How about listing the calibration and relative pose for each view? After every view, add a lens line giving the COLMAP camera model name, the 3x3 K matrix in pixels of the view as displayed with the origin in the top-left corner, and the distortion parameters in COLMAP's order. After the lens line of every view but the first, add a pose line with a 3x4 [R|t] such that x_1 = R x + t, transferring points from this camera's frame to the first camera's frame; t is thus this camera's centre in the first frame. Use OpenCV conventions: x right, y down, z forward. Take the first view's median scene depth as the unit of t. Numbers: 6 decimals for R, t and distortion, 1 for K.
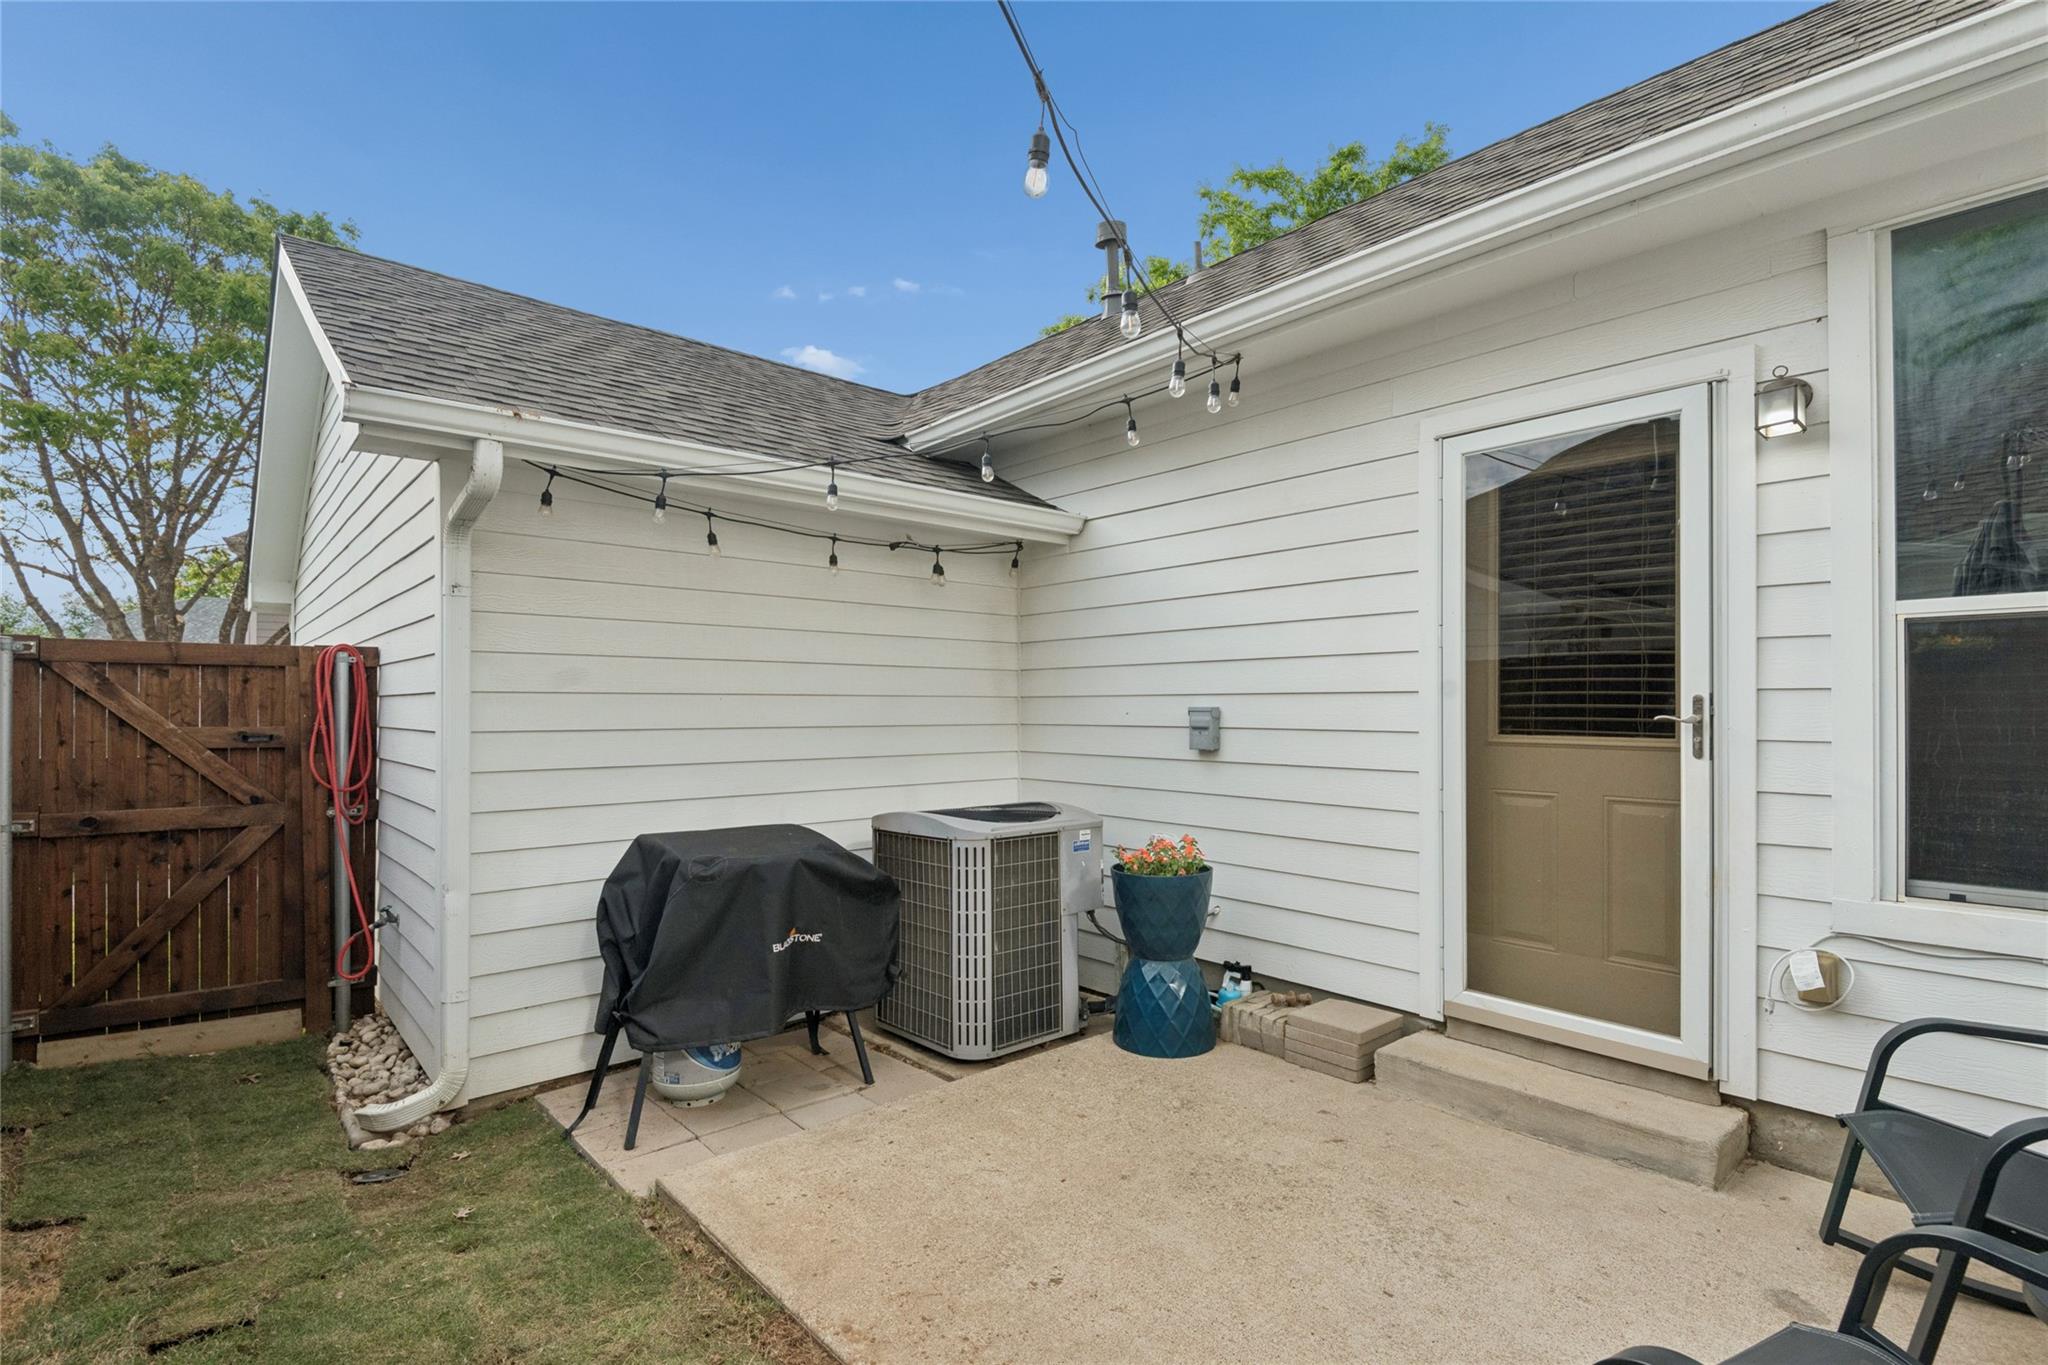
lens RADIAL K [[963.1, 0, 1012.3], [0, 963.1, 700.6], [0, 0, 1]] dist [-0.002916, -0.001543]
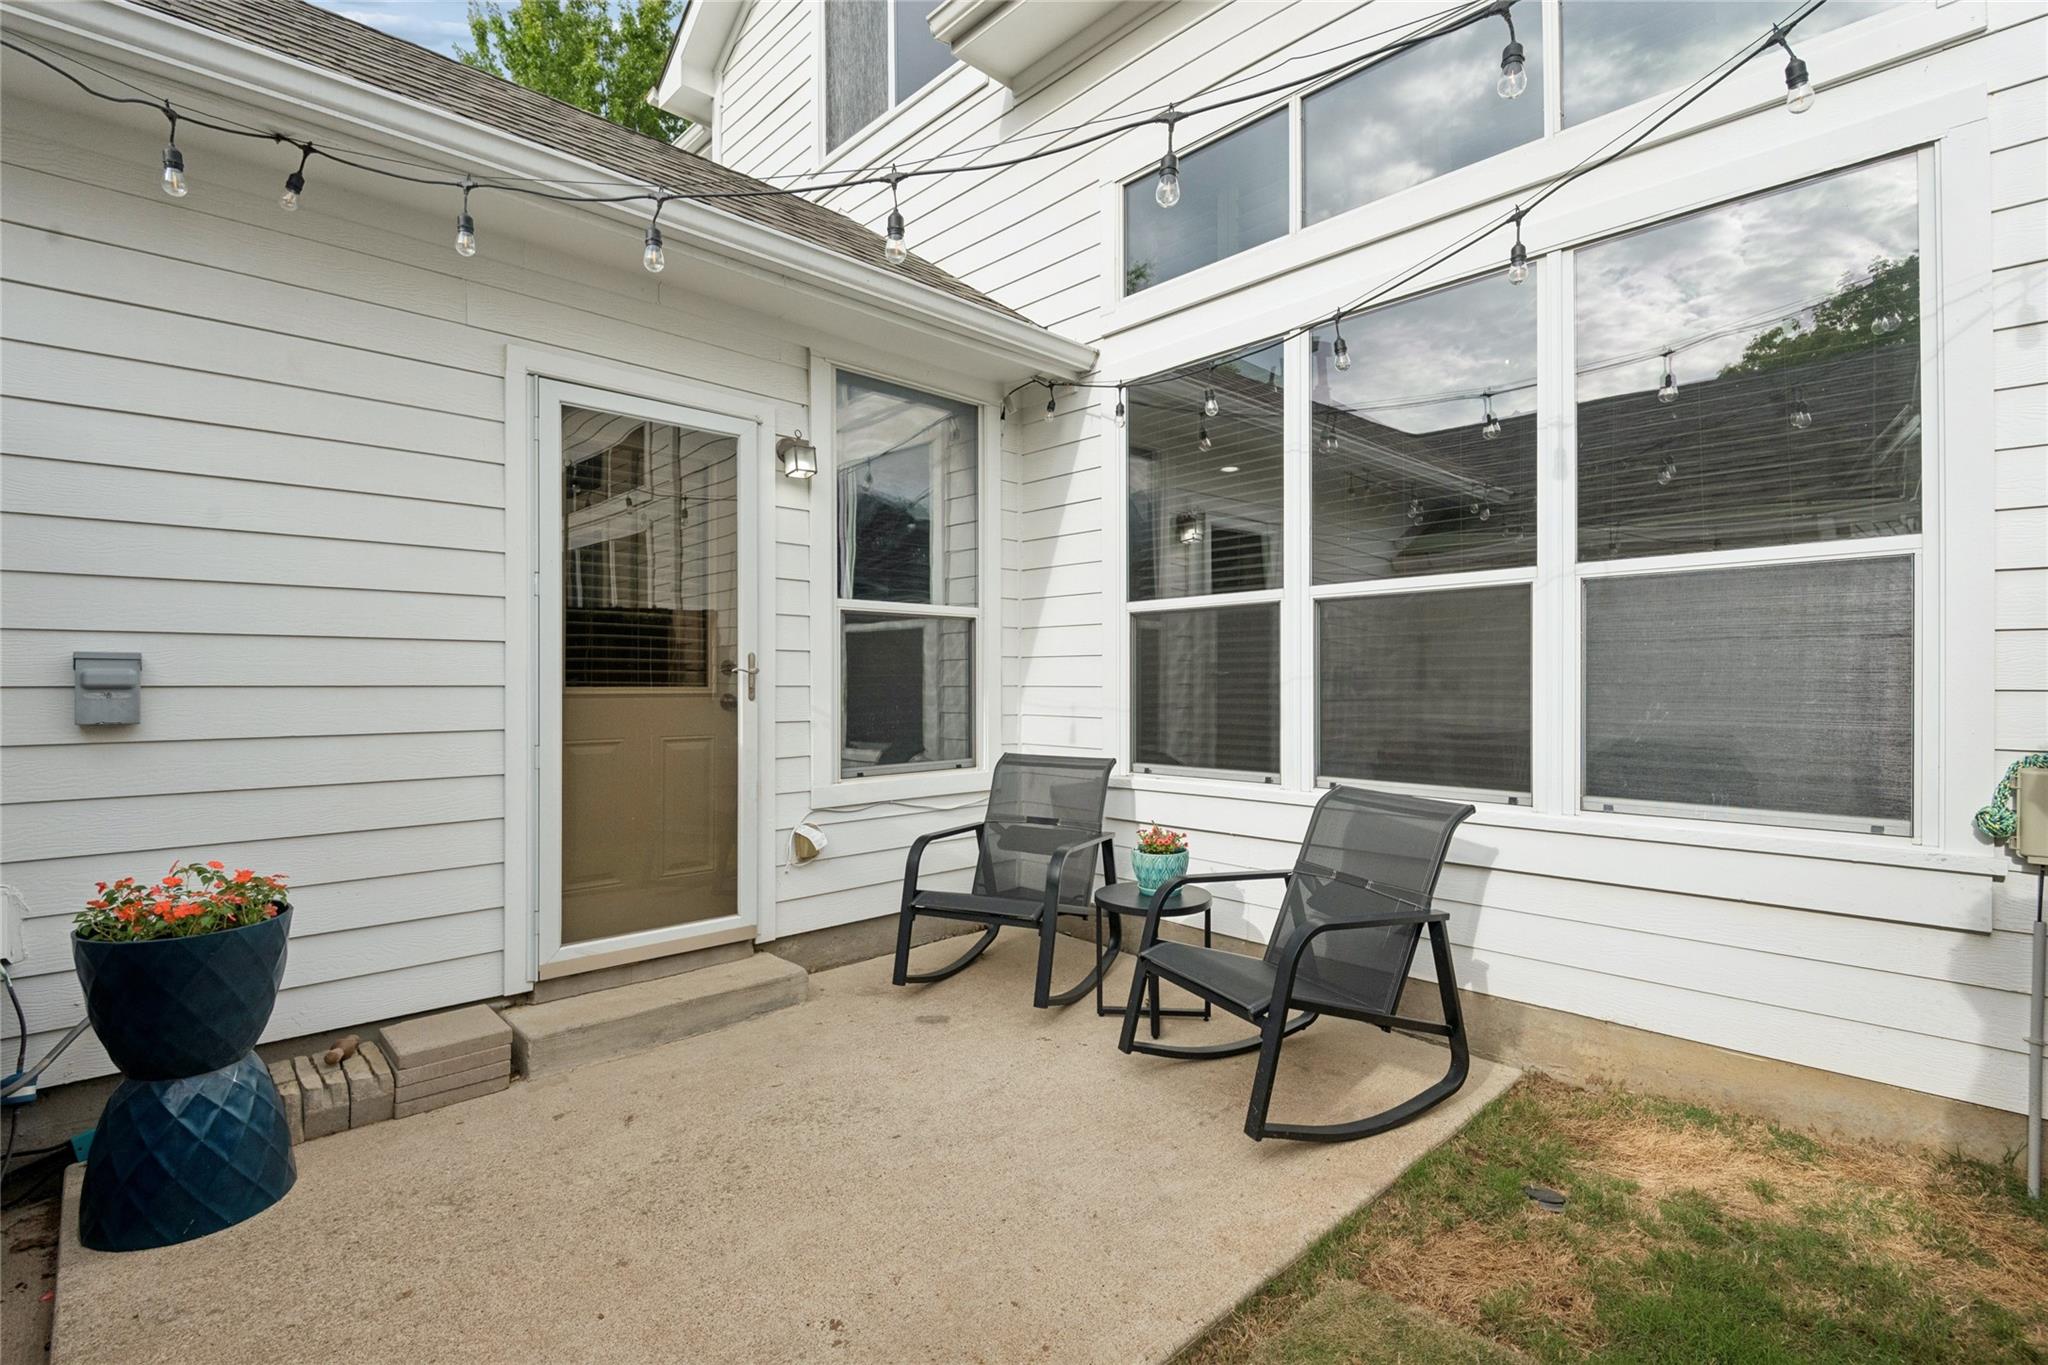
lens RADIAL K [[963.1, 0, 1012.6], [0, 963.1, 676.4], [0, 0, 1]] dist [-0.002916, -0.001543]
pose [[-0.061470, -0.000804, 0.998109, -0.582039], [-0.012737, 0.999919, 0.000021, 0.019199], [-0.998028, -0.012711, -0.061475, 0.645766]]
